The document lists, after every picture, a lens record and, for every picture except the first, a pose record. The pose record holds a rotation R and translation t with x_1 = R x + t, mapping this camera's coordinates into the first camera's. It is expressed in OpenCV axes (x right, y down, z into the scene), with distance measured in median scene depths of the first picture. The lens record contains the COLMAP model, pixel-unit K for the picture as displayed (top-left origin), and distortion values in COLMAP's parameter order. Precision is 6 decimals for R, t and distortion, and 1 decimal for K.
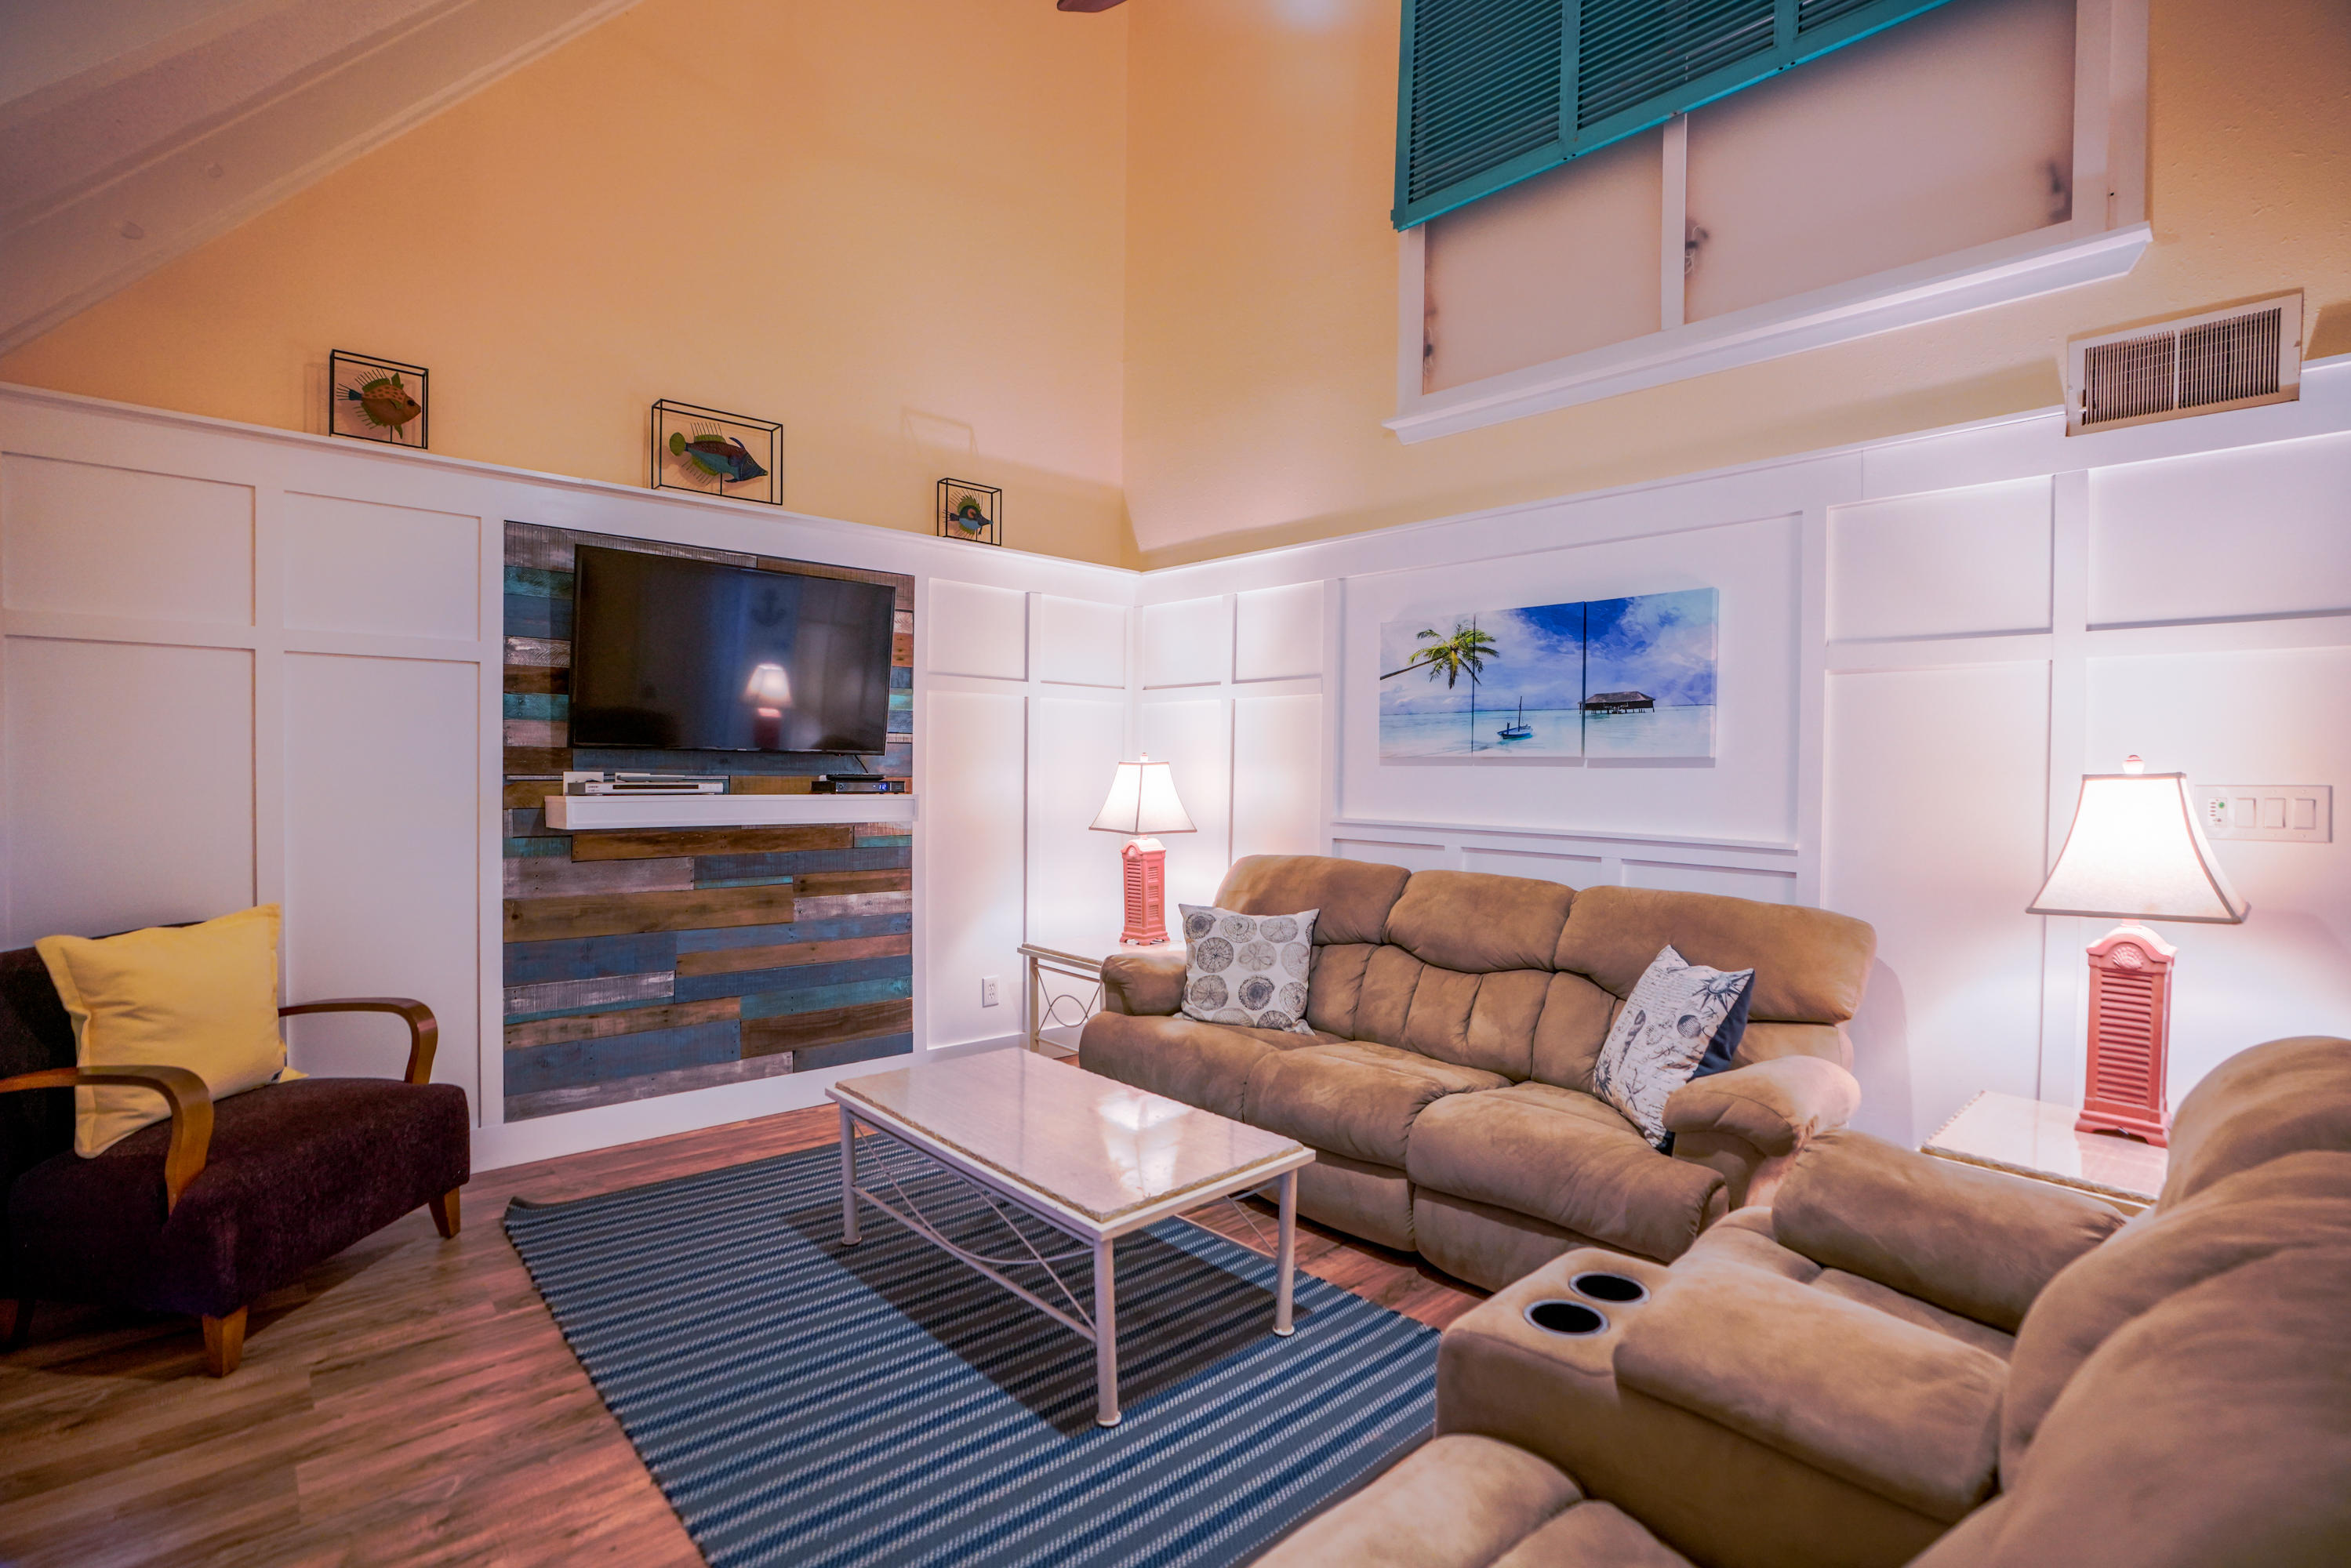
lens RADIAL K [[1102.2, 0, 1183.5], [0, 1102.2, 772.5], [0, 0, 1]] dist [-0.002435, -0.000653]
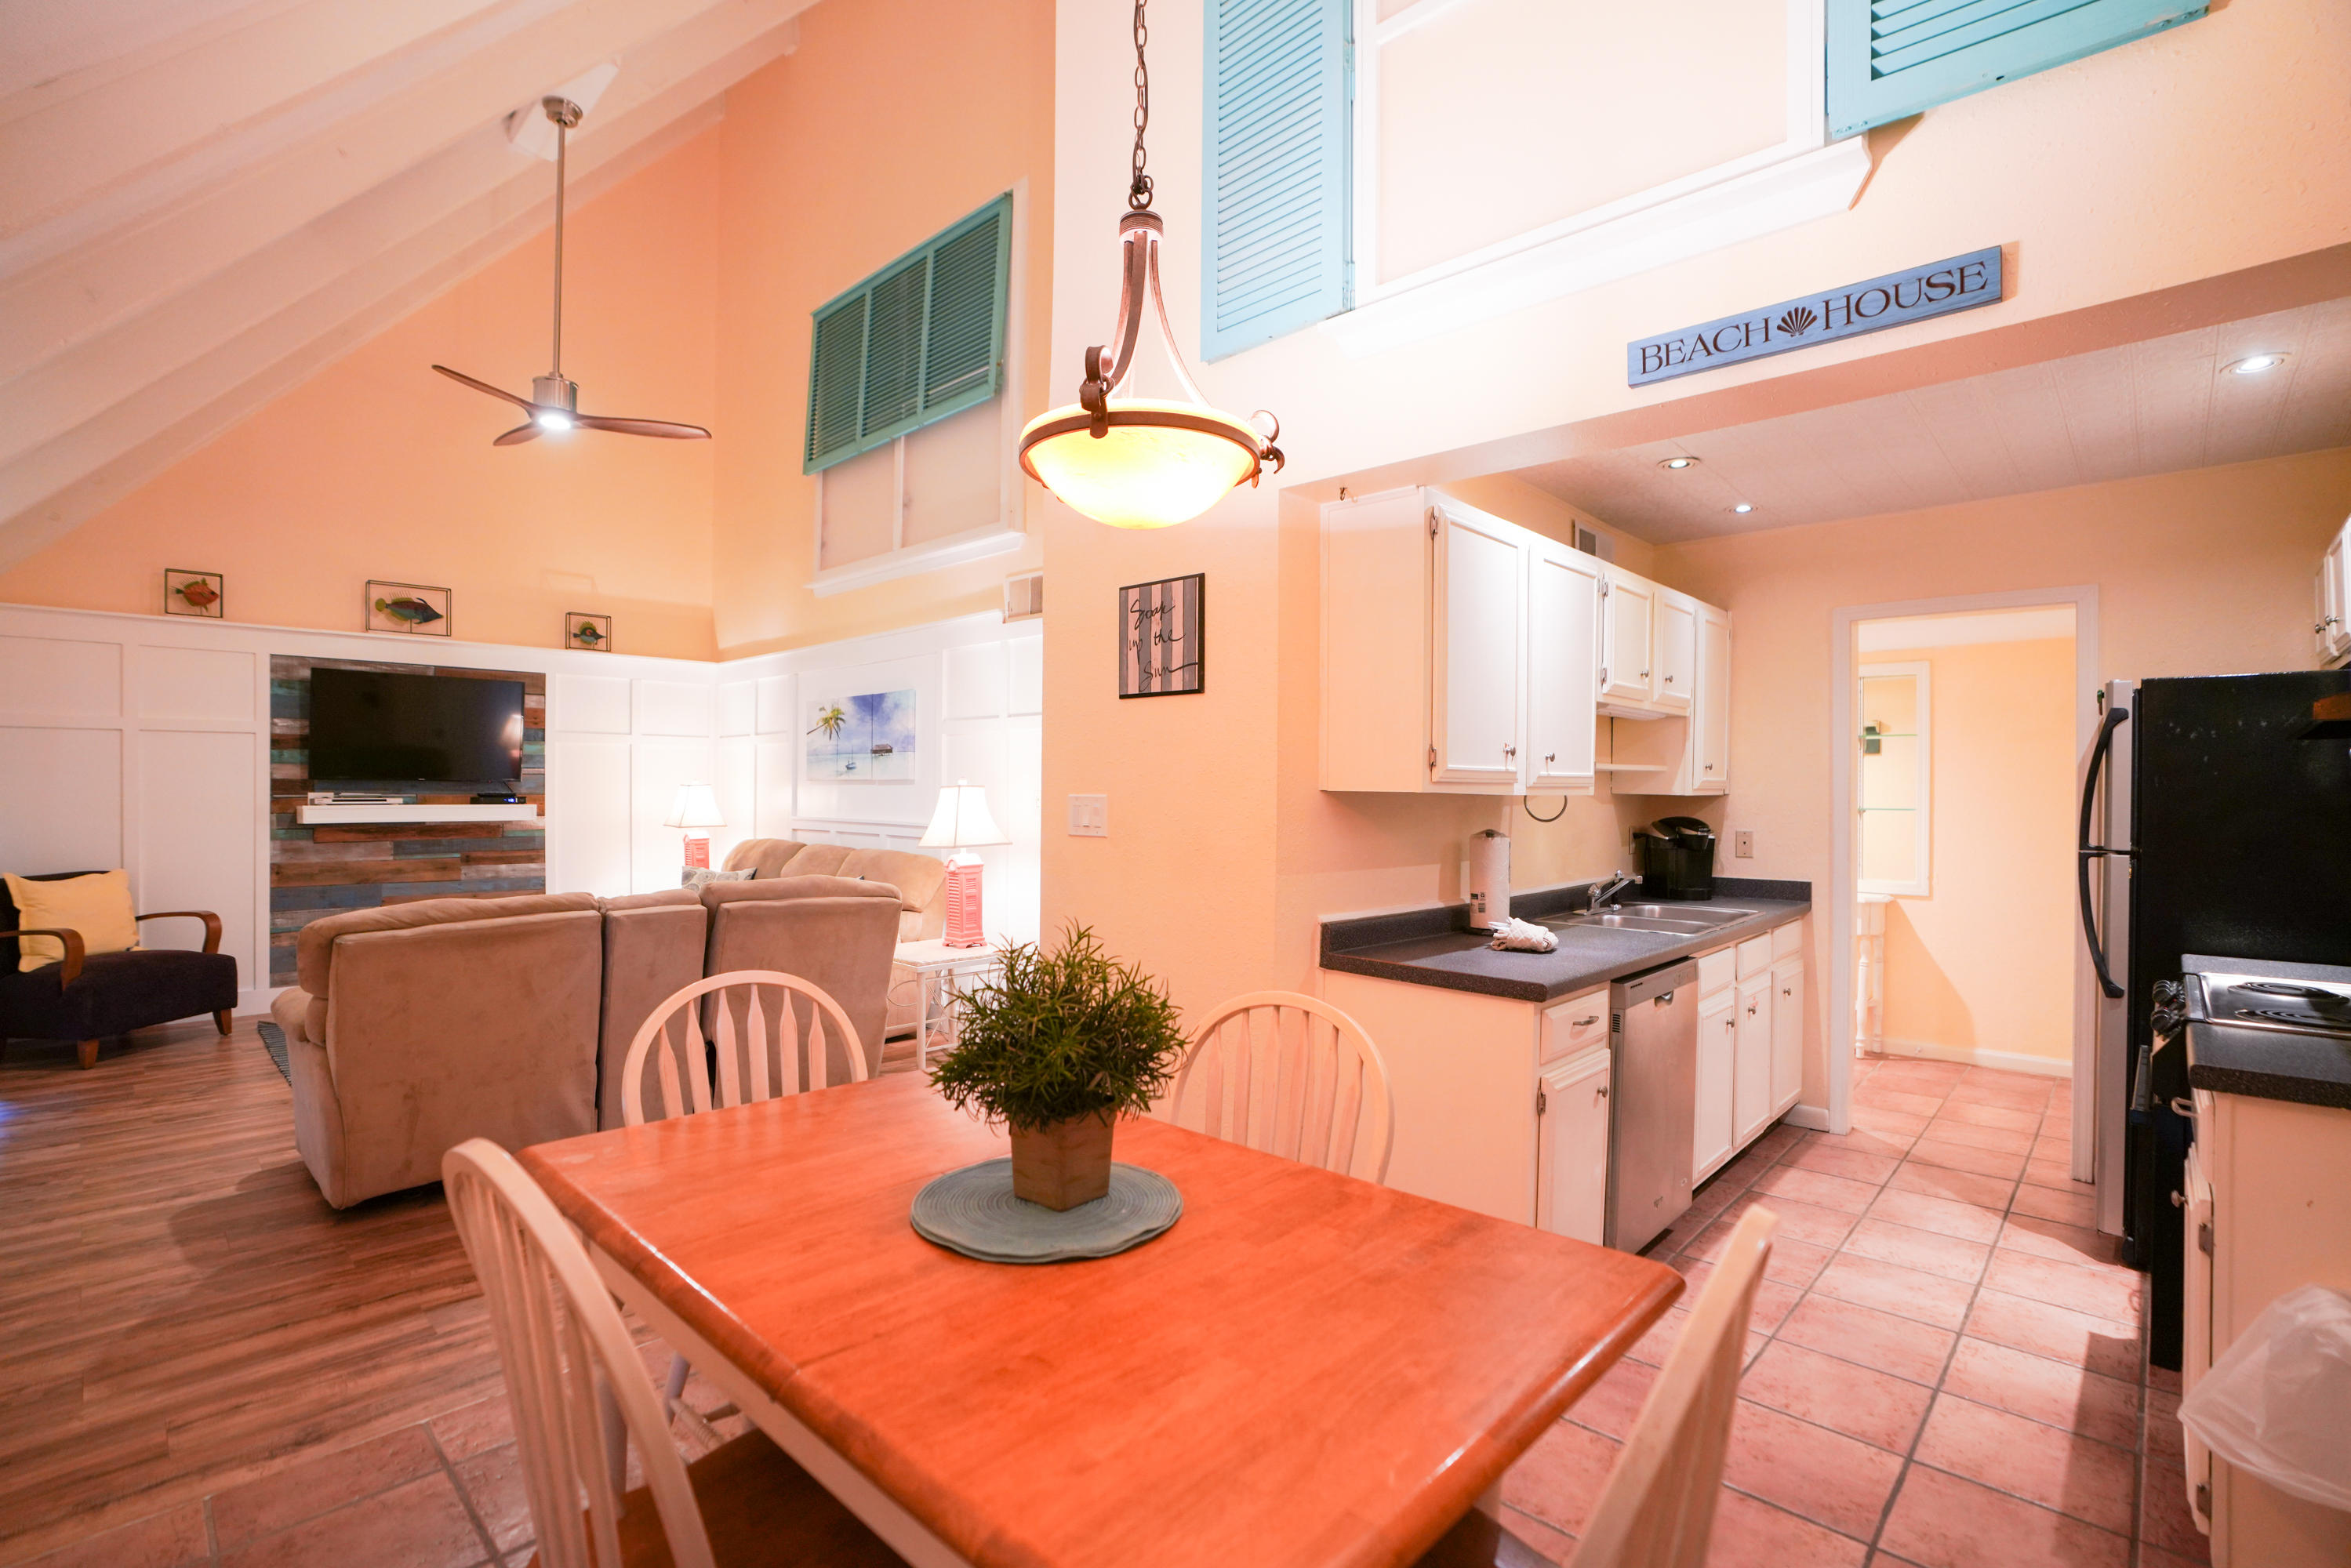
lens RADIAL K [[1042.5, 0, 1180.2], [0, 1042.5, 788.5], [0, 0, 1]] dist [-0.046140, 0.016532]
pose [[0.998806, -0.008425, 0.048111, 0.771412], [0.008507, 0.999963, -0.001510, 0.007253], [-0.048097, 0.001917, 0.998841, -0.714964]]
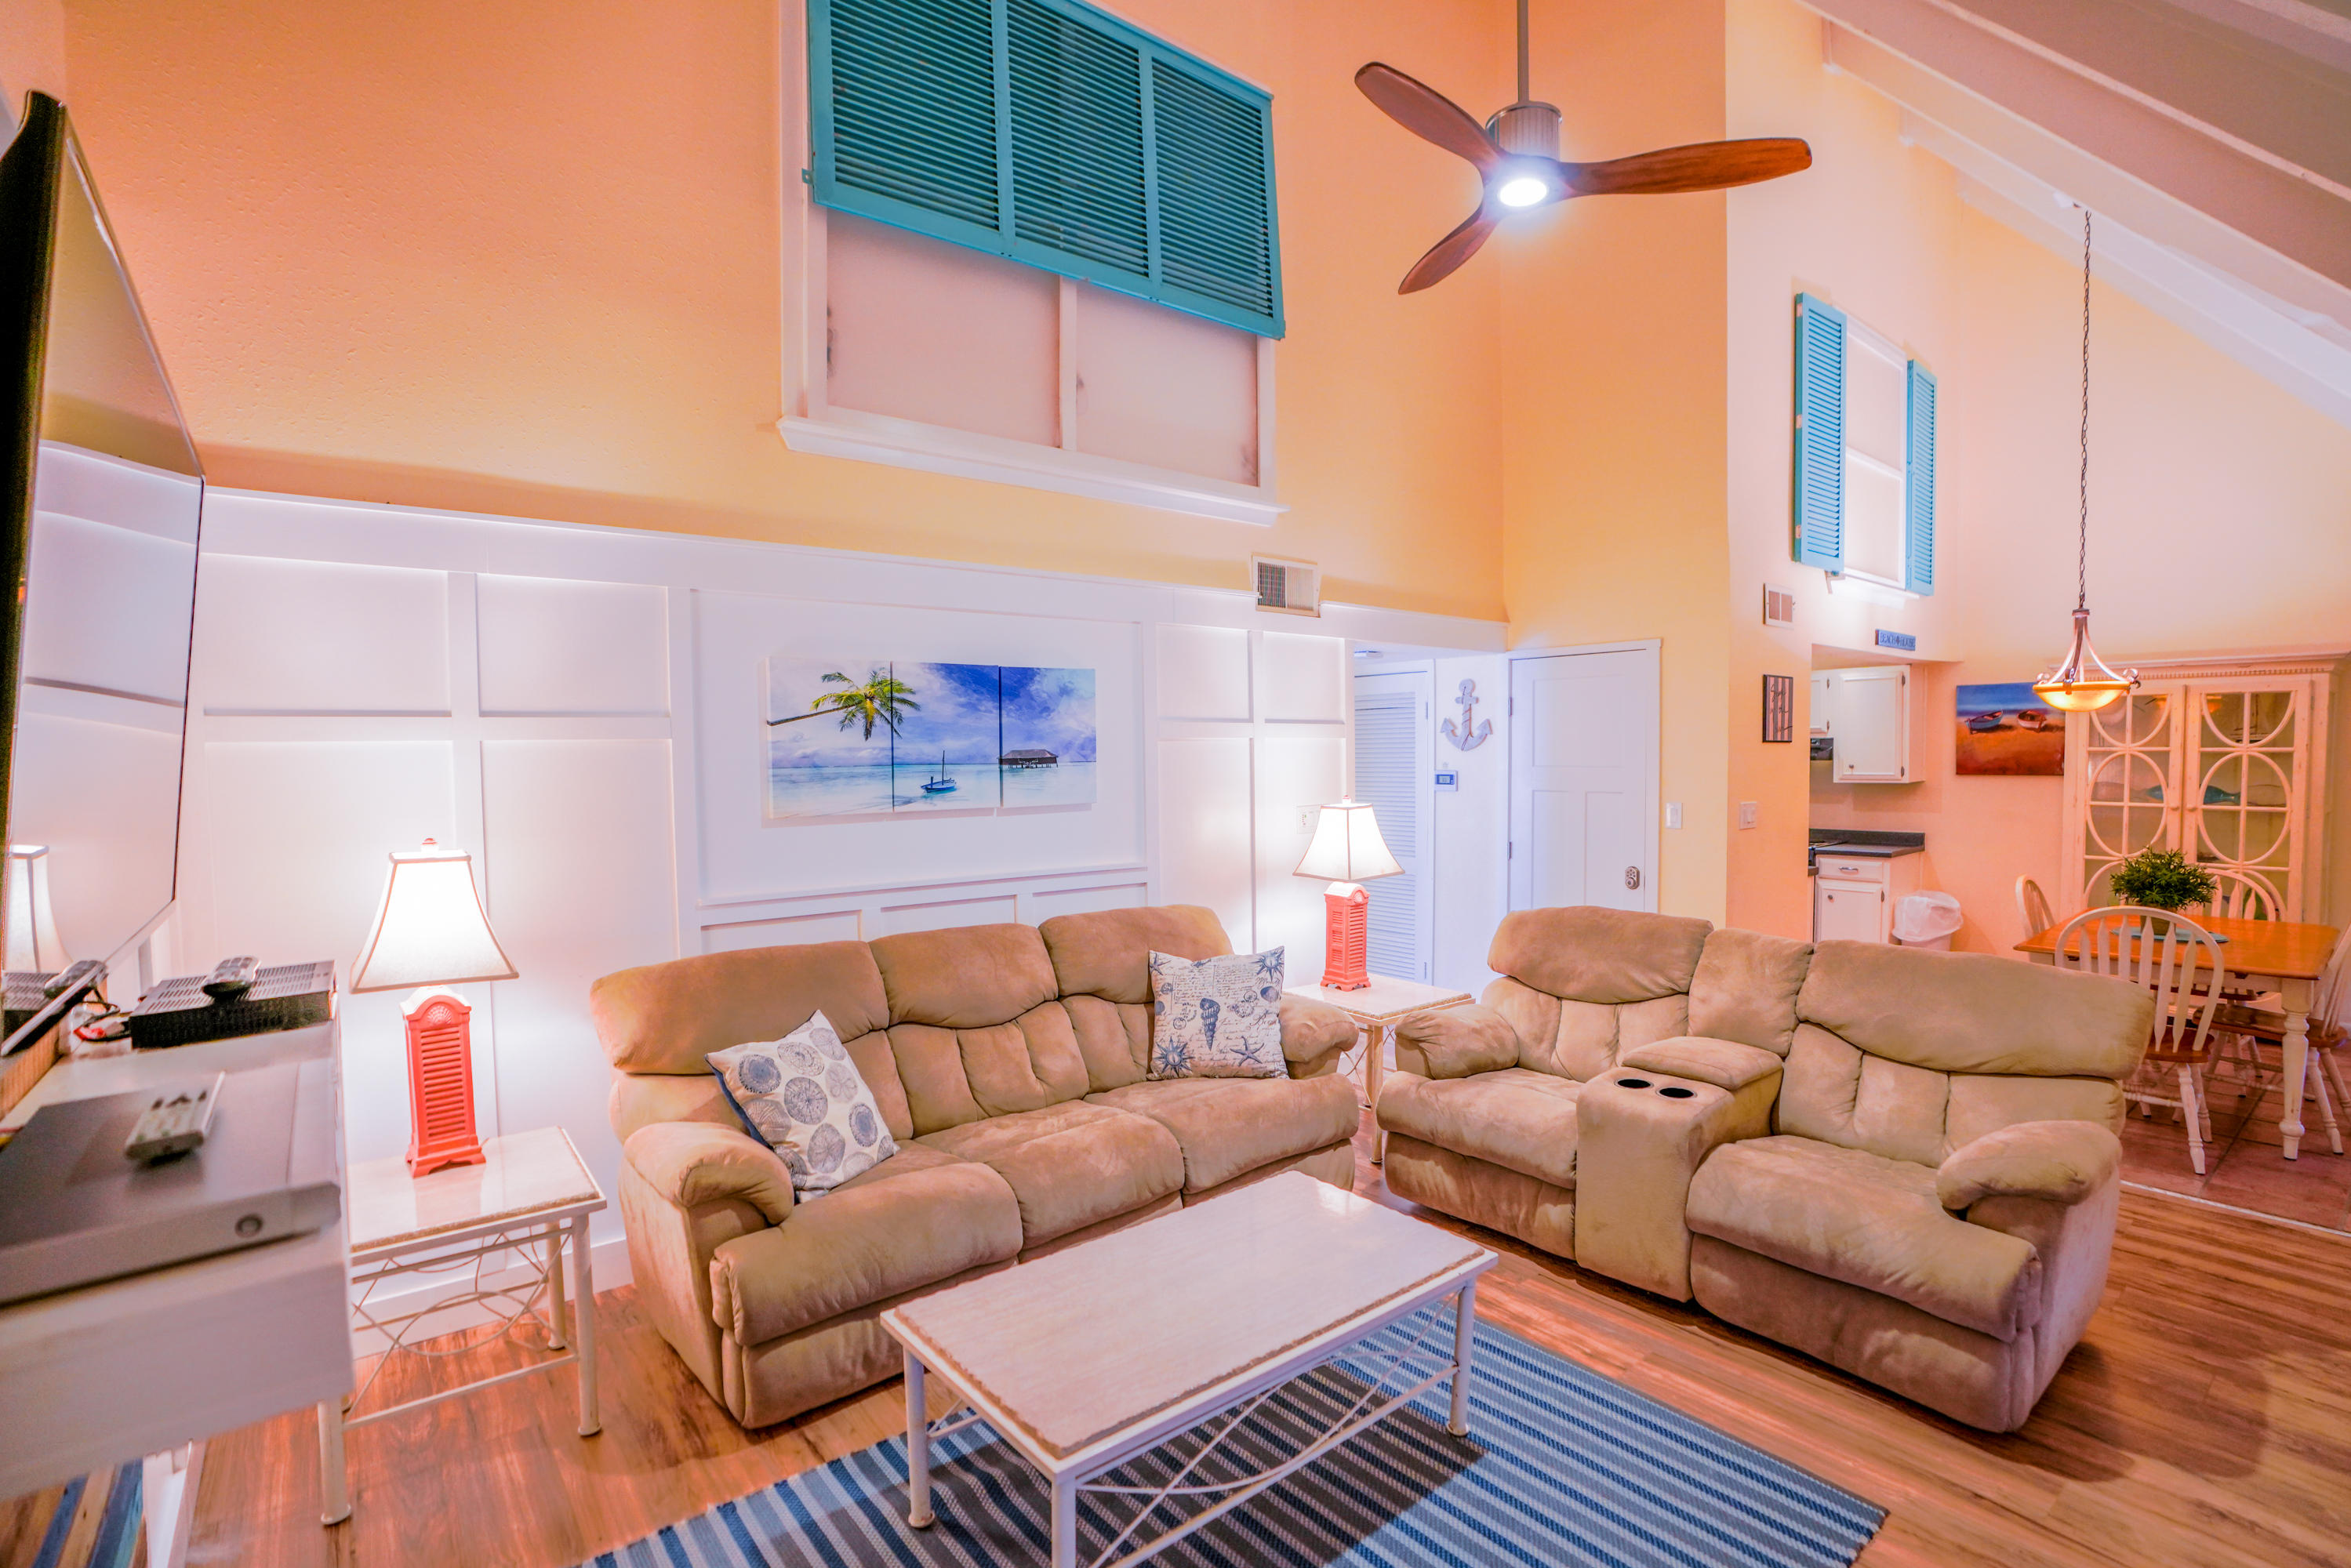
lens RADIAL K [[1042.5, 0, 1180.2], [0, 1042.5, 788.5], [0, 0, 1]] dist [-0.046140, 0.016532]
pose [[0.117159, -0.056270, 0.991518, -0.637523], [0.012283, 0.998399, 0.055210, -0.086523], [-0.993037, 0.005710, 0.117663, 0.687072]]
